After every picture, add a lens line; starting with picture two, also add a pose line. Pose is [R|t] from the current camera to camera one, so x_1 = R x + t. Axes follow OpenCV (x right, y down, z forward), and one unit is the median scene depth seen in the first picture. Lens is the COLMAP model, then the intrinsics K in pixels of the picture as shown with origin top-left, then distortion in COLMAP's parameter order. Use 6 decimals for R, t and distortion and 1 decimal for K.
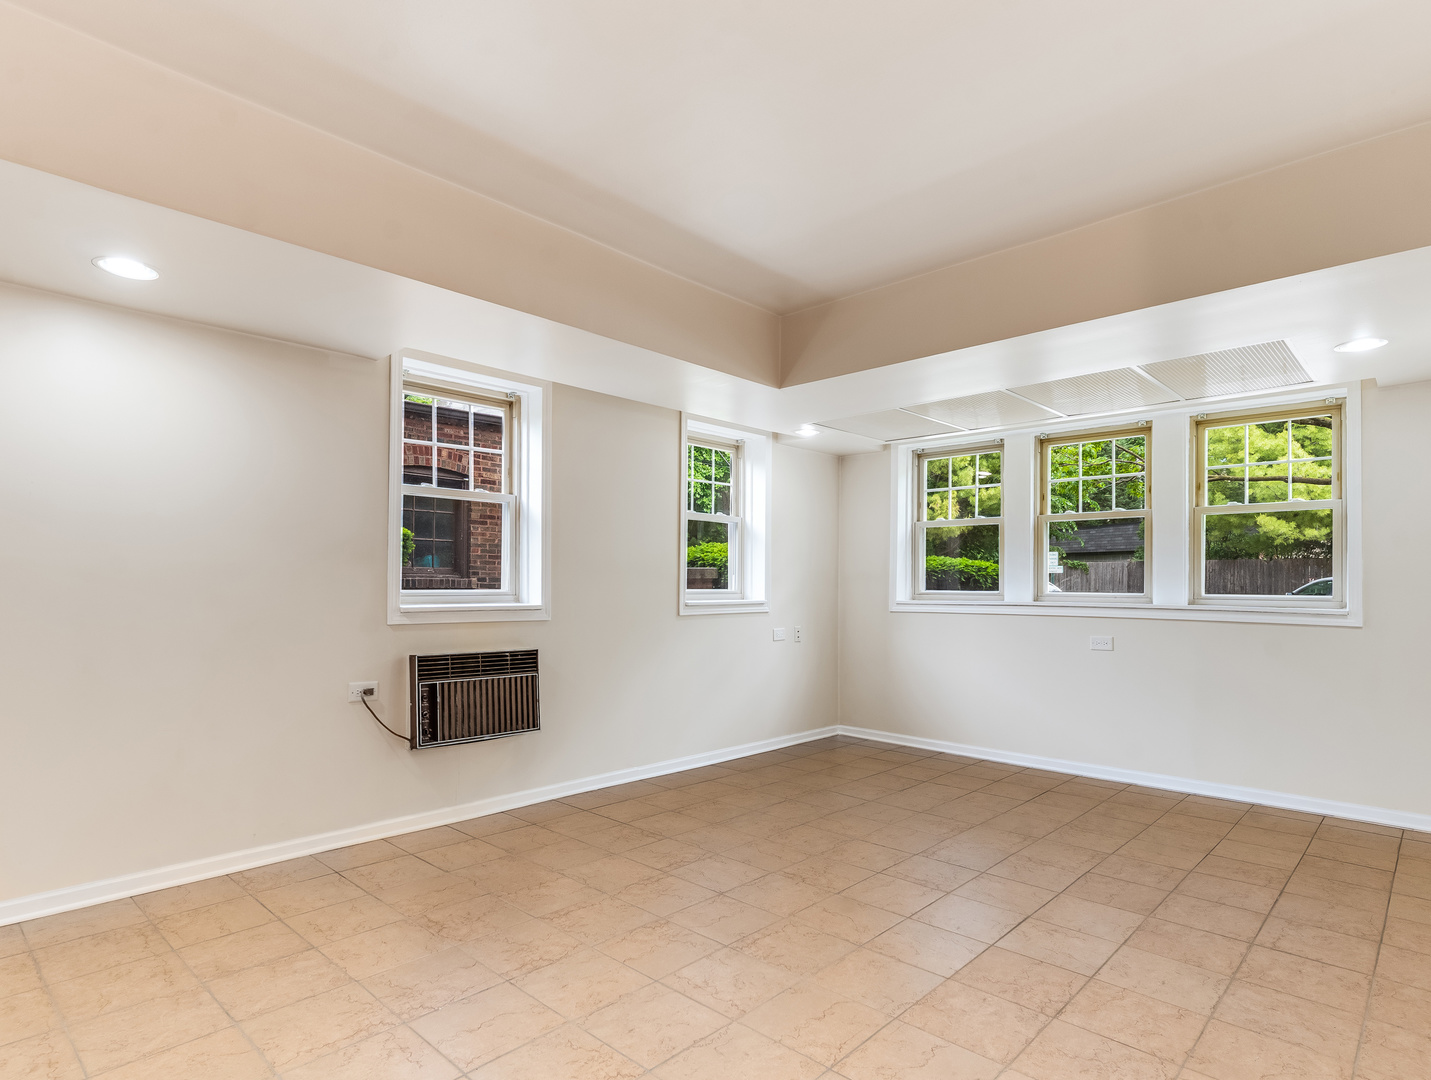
lens RADIAL K [[797.7, 0, 715.2], [0, 797.7, 560.7], [0, 0, 1]] dist [0.000905, 0.000329]
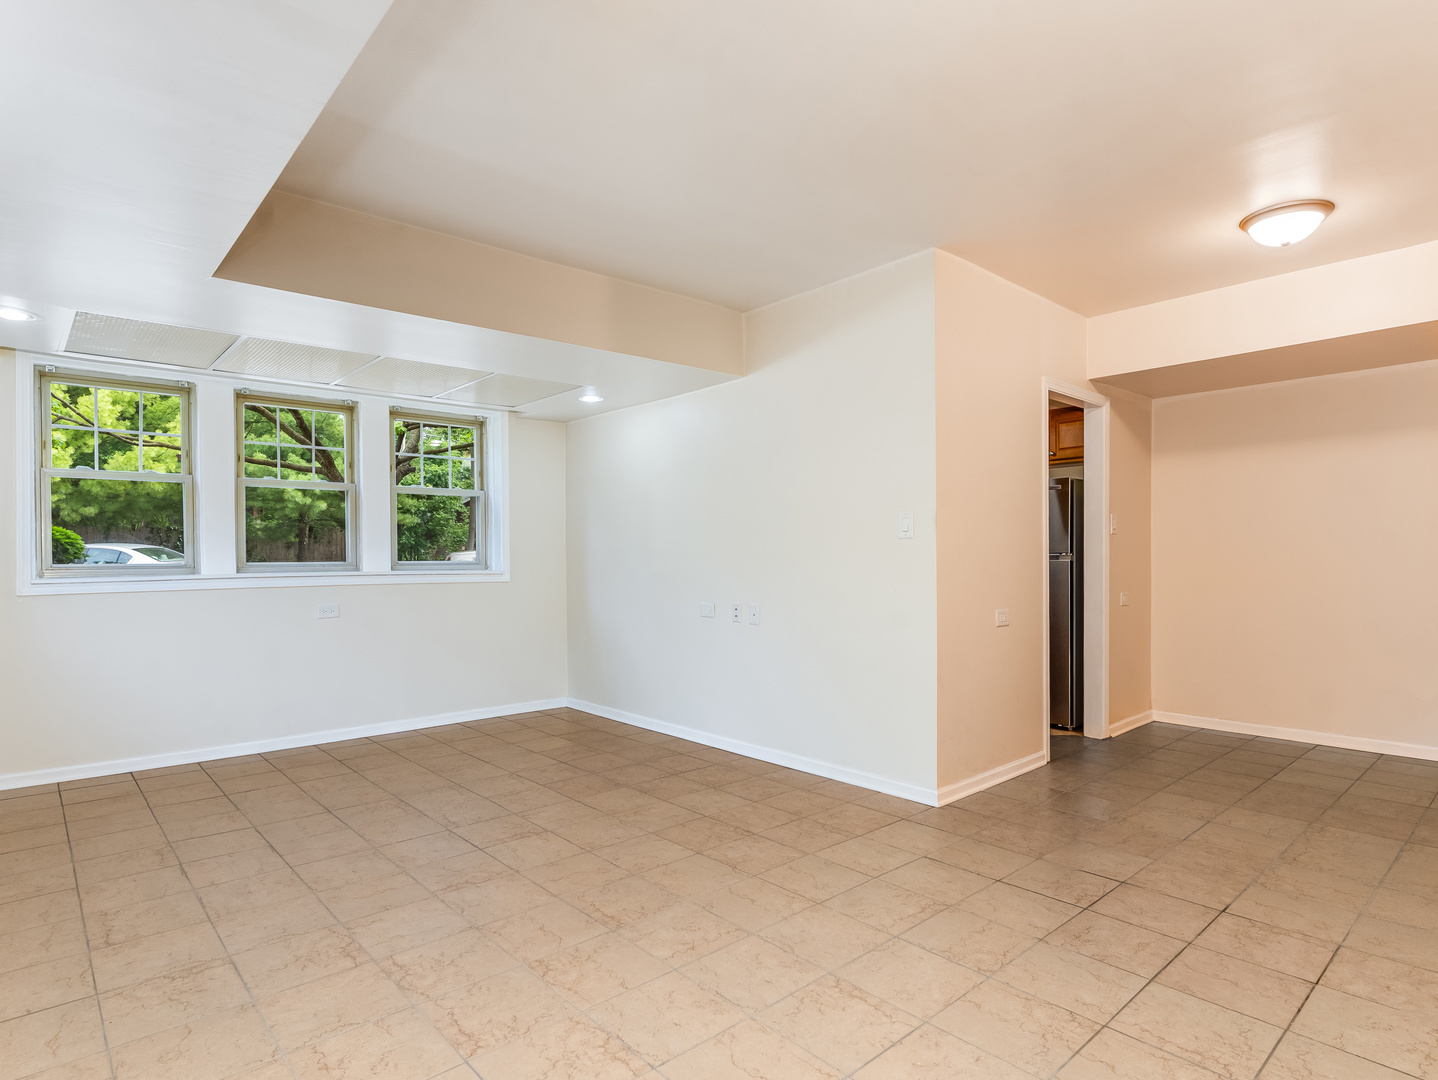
lens RADIAL K [[787.1, 0, 719.0], [0, 787.1, 540.0], [0, 0, 1]] dist [-0.007306, -0.001716]
pose [[0.089656, 0.007324, 0.995946, -0.631530], [-0.021756, 0.999749, -0.005393, 0.009633], [-0.995735, -0.021184, 0.089793, 0.545709]]
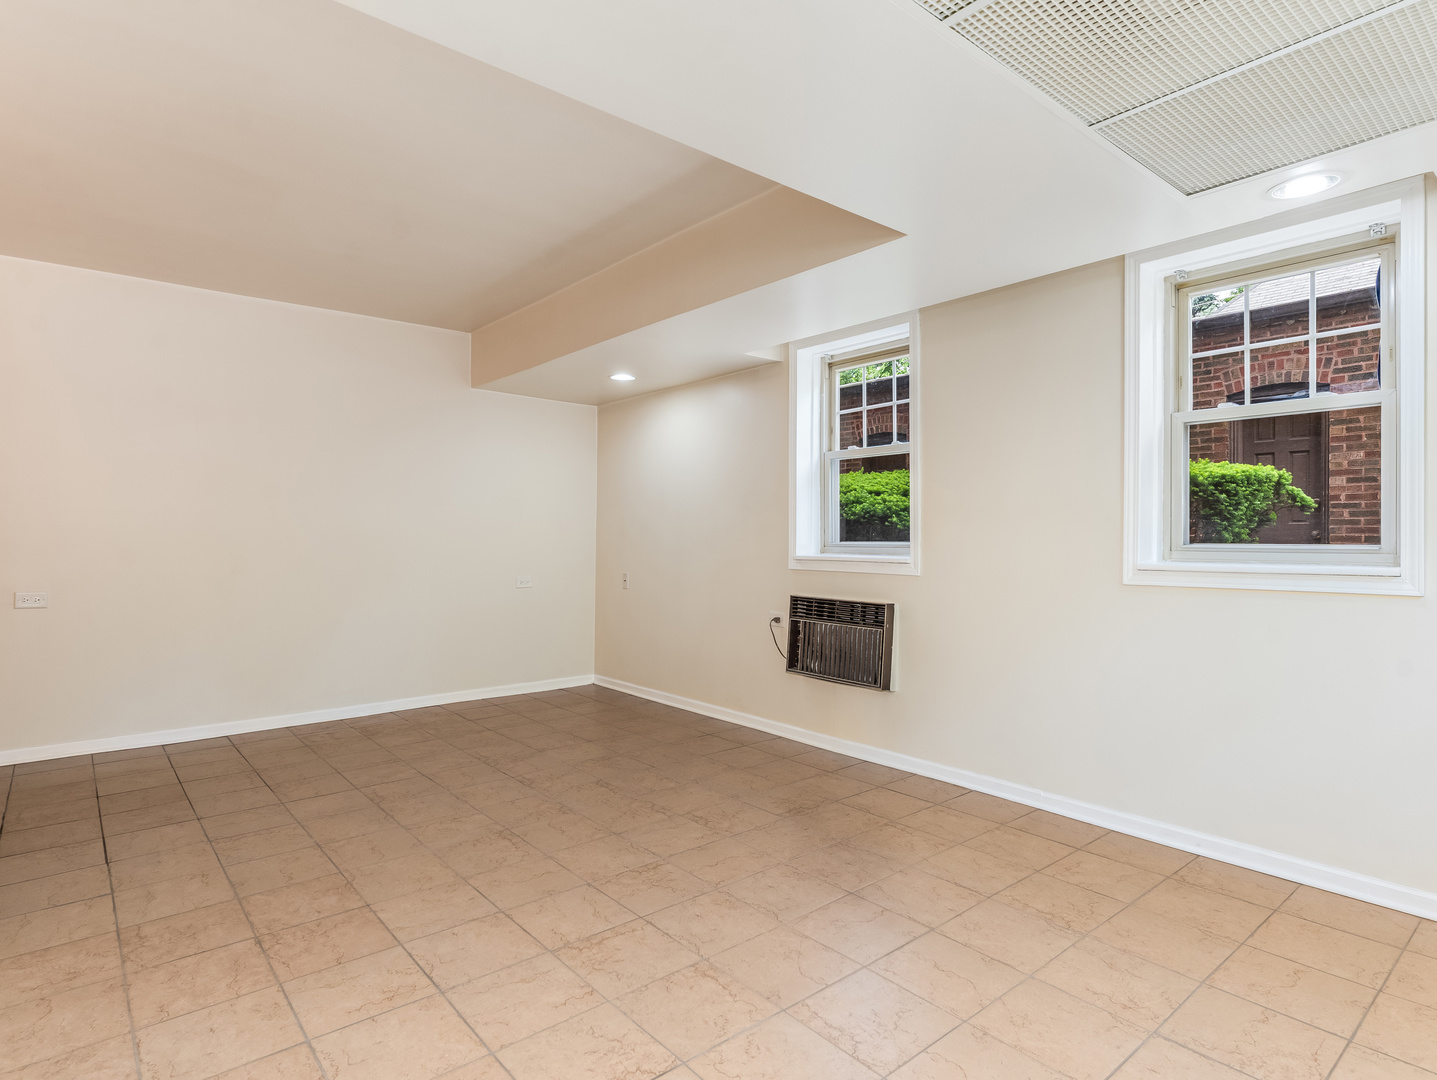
lens RADIAL K [[786.5, 0, 718.5], [0, 786.5, 540.0], [0, 0, 1]] dist [-0.007306, -0.001716]
pose [[-0.123240, -0.004117, -0.992368, 0.801744], [0.028664, 0.999559, -0.007707, 0.039768], [0.991963, -0.029395, -0.123068, 1.014467]]
